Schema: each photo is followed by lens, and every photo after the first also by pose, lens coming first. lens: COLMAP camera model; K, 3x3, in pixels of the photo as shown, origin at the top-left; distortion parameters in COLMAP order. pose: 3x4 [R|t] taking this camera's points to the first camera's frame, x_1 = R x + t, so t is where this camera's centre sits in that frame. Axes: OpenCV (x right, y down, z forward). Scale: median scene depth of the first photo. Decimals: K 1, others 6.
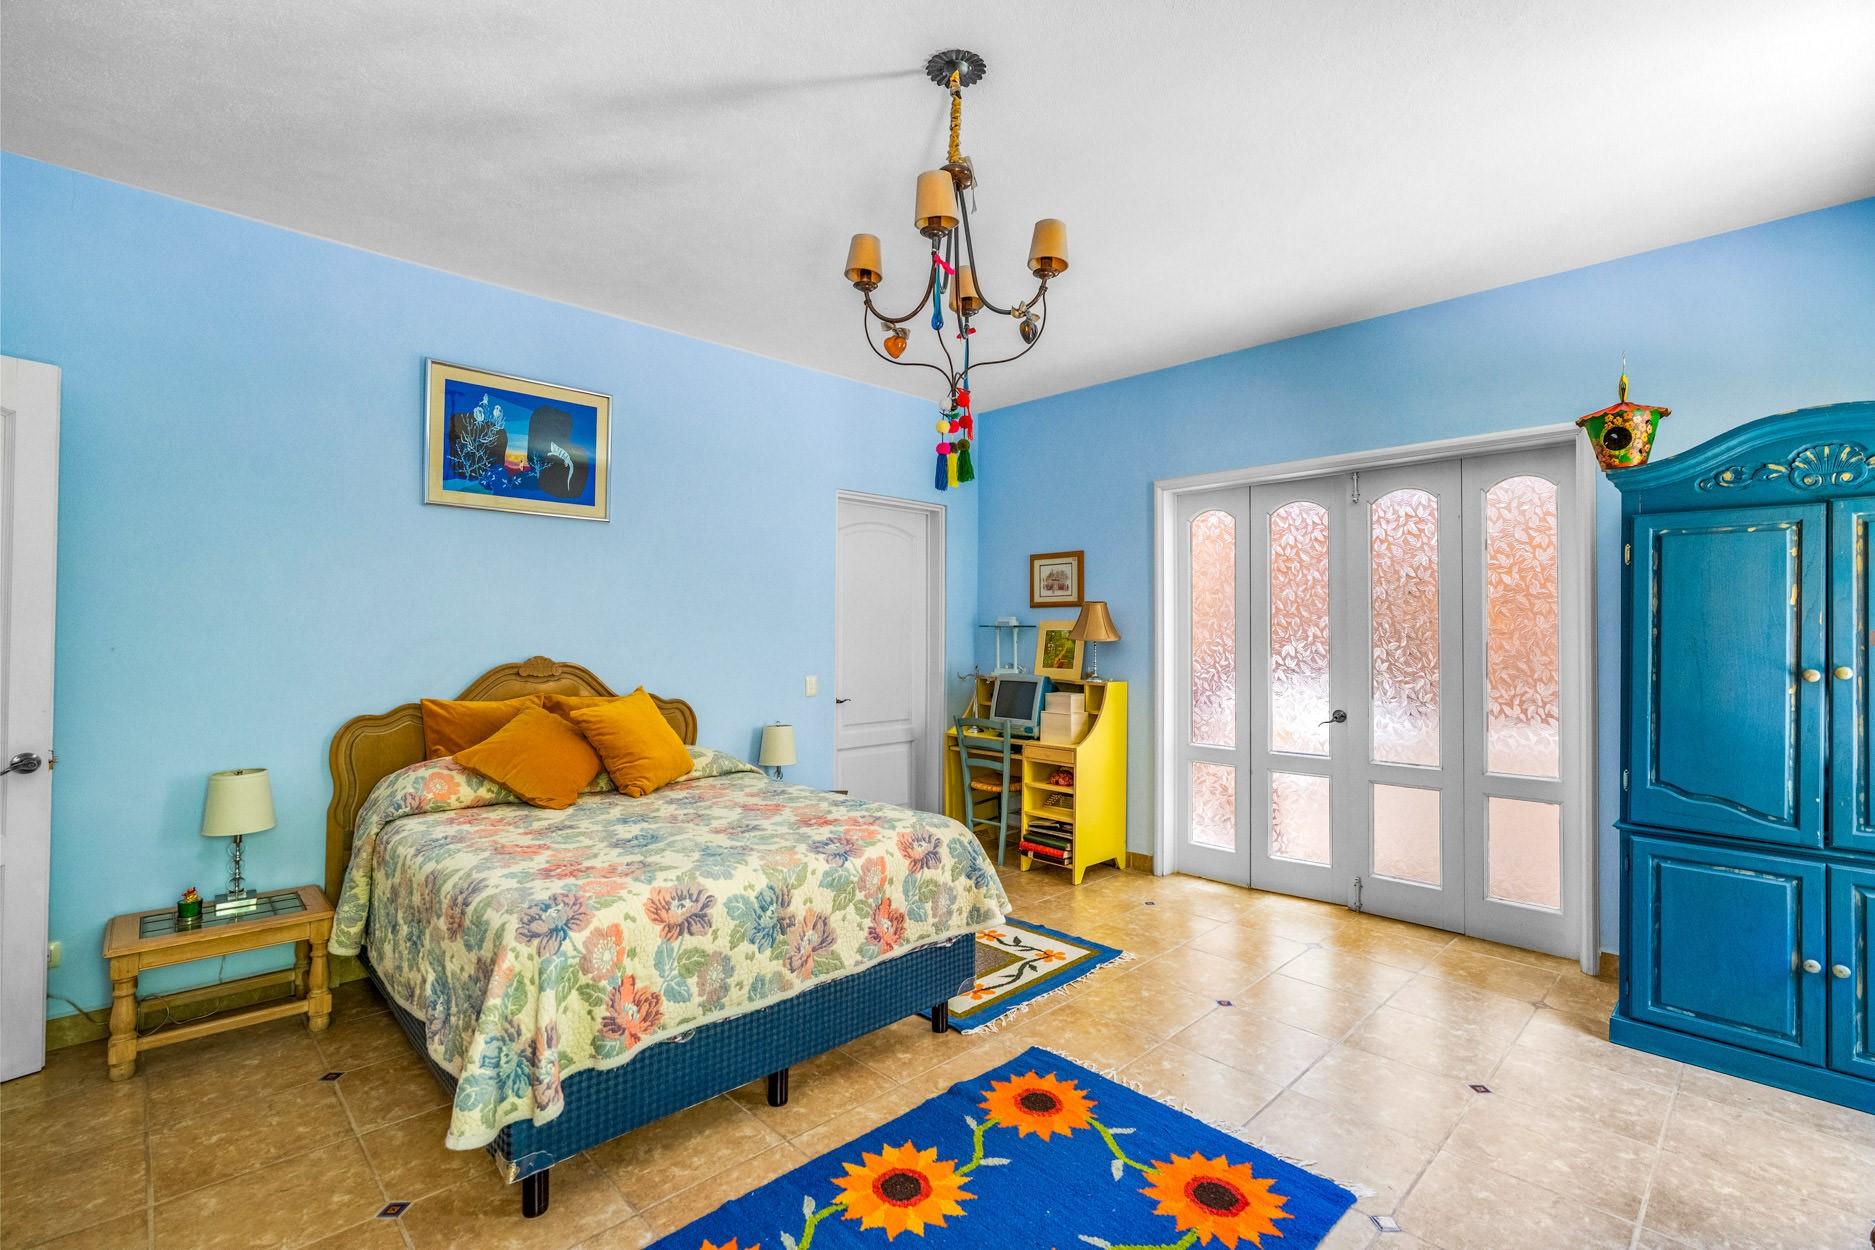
lens RADIAL K [[842.3, 0, 935.0], [0, 842.3, 616.4], [0, 0, 1]] dist [-0.000761, -0.000150]
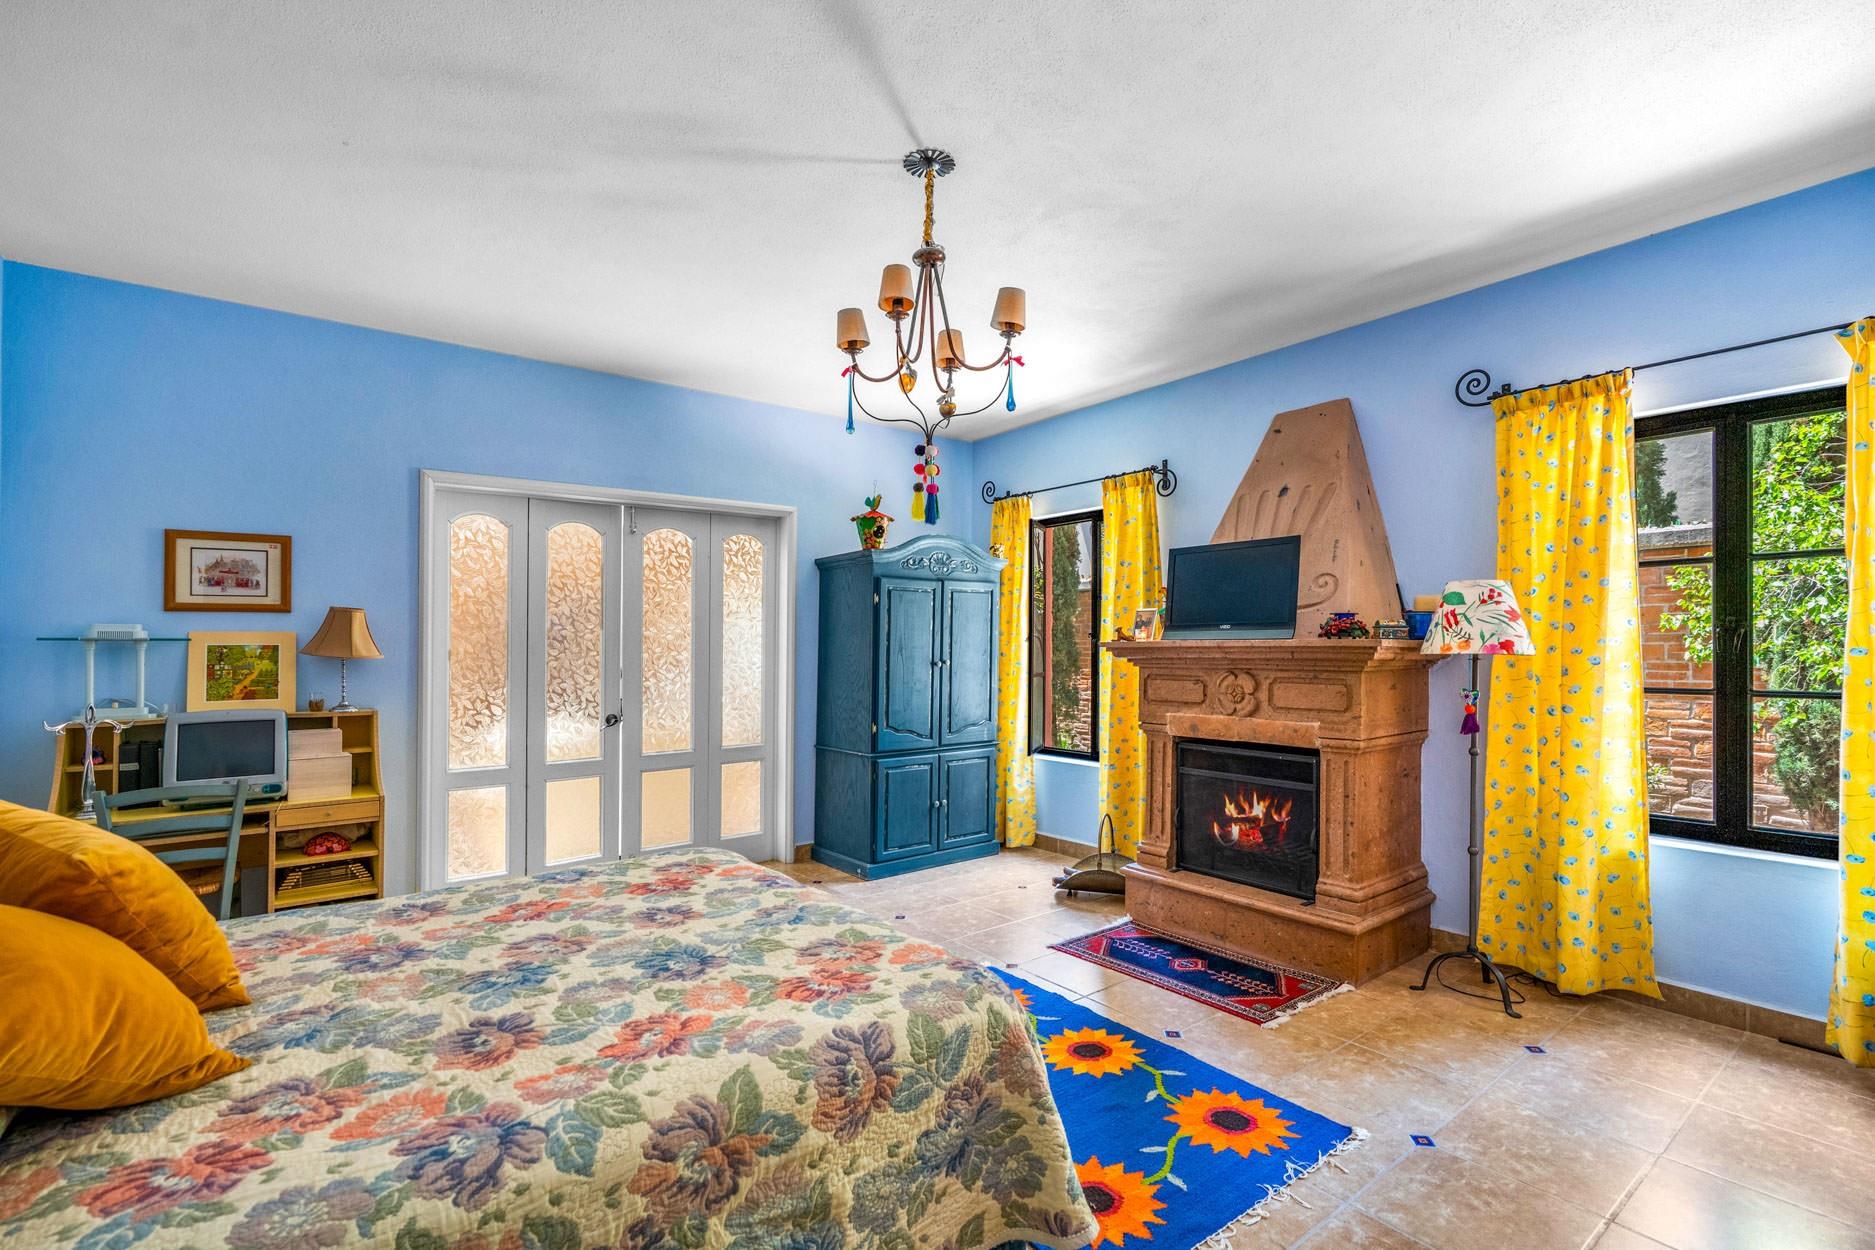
lens RADIAL K [[872.2, 0, 937.1], [0, 872.2, 648.3], [0, 0, 1]] dist [-0.001384, -0.000058]
pose [[0.117248, -0.013797, 0.993007, -0.565238], [-0.015950, 0.999748, 0.015774, -0.001778], [-0.992975, -0.017688, 0.116999, 0.386044]]
